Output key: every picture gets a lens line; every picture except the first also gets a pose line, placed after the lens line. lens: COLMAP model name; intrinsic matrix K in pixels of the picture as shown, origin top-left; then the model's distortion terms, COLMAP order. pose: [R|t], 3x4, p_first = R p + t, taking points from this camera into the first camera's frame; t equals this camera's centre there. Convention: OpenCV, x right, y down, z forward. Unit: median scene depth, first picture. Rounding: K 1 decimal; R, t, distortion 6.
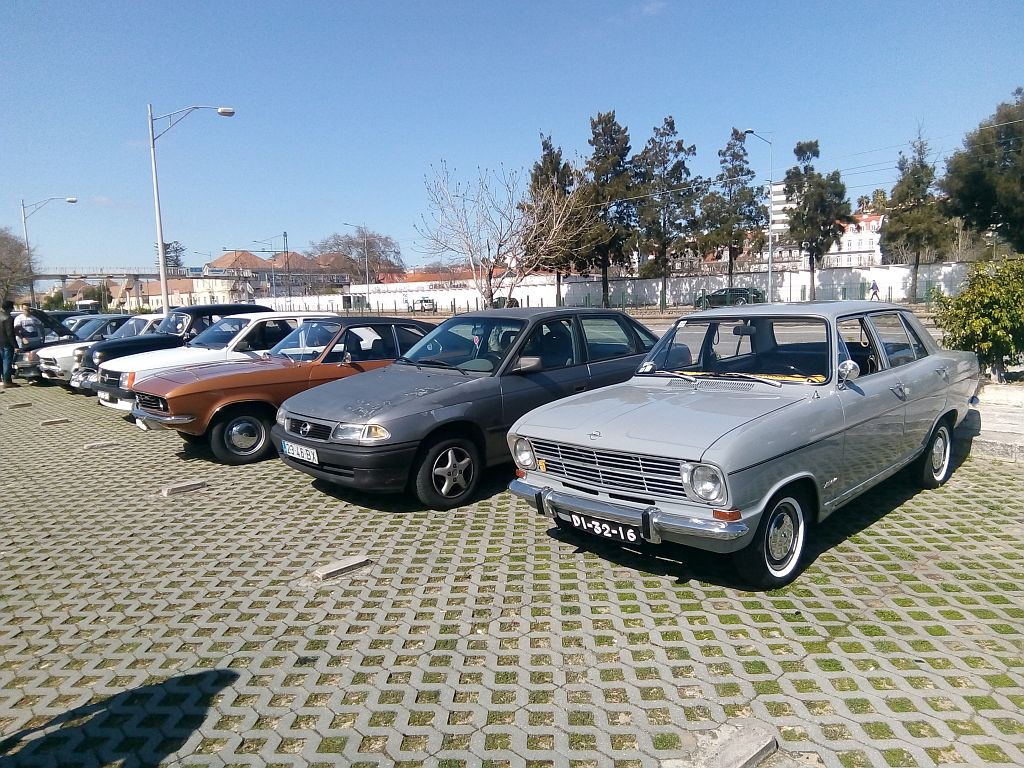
lens RADIAL K [[703.6, 0, 514.0], [0, 703.6, 389.6], [0, 0, 1]] dist [0.016816, -0.040422]
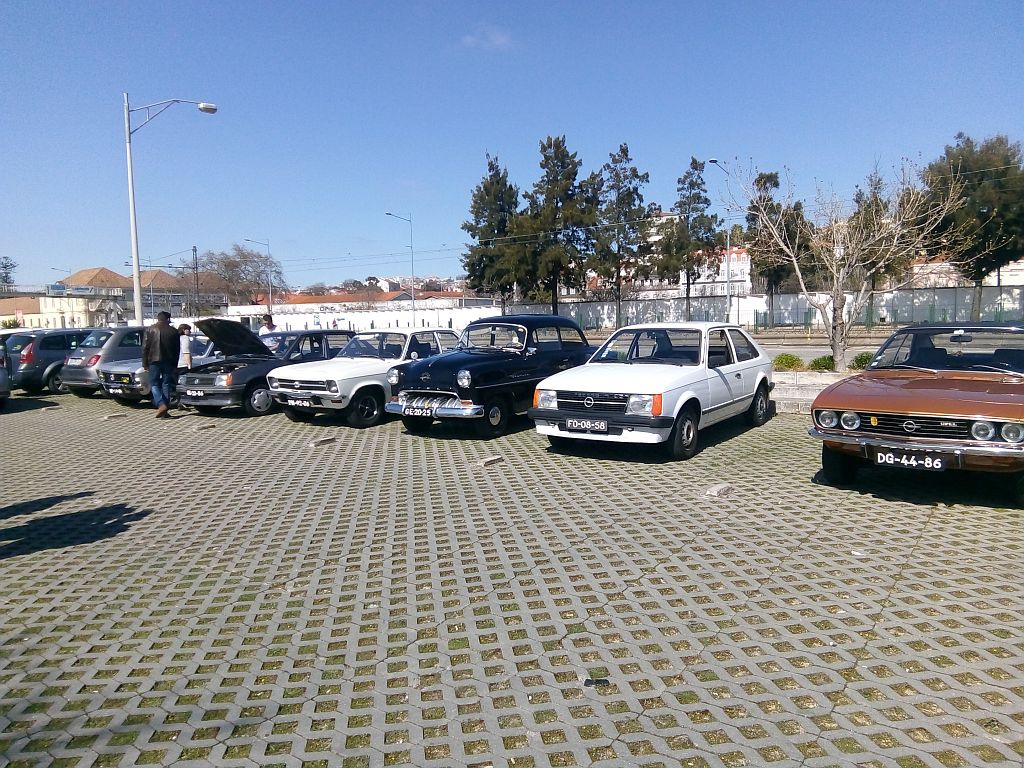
lens RADIAL K [[703.6, 0, 521.5], [0, 703.6, 389.0], [0, 0, 1]] dist [0.016816, -0.040422]
pose [[0.982673, -0.009395, 0.185109, -0.117270], [0.015834, 0.999319, -0.033337, -0.000599], [-0.184669, 0.035690, 0.982152, 0.037563]]
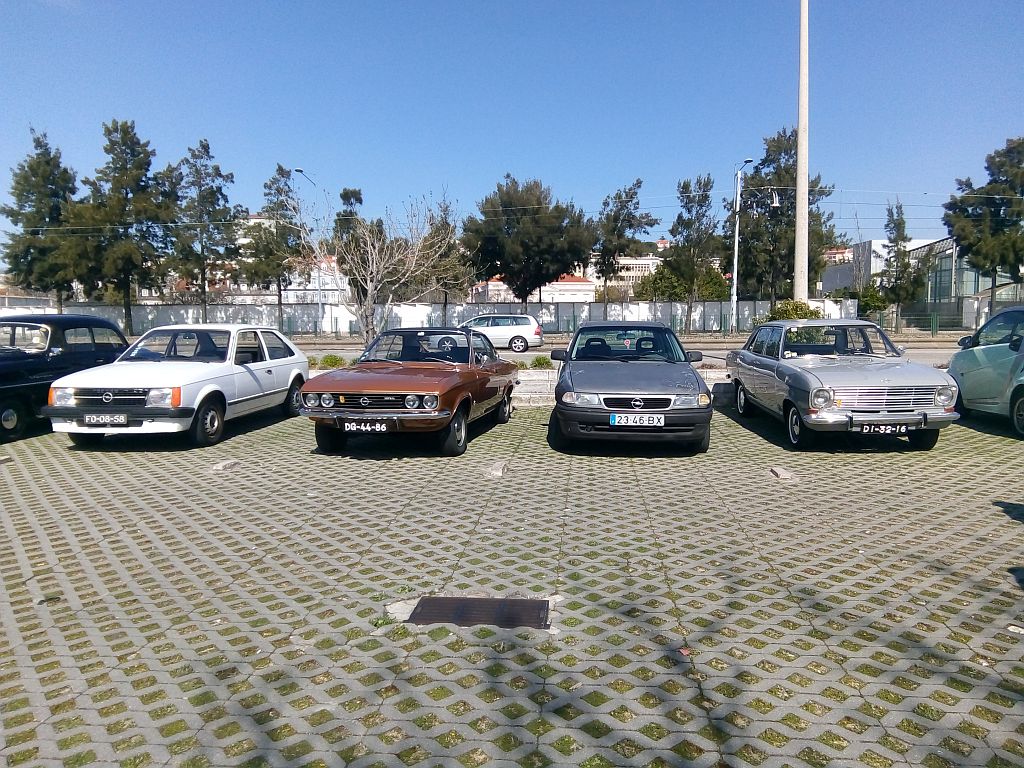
lens RADIAL K [[703.6, 0, 523.0], [0, 703.6, 382.9], [0, 0, 1]] dist [0.016816, -0.040422]
pose [[0.741422, -0.029480, 0.670391, -0.113340], [0.066393, 0.997355, -0.029570, 0.003555], [-0.667747, 0.066433, 0.741418, 0.012494]]
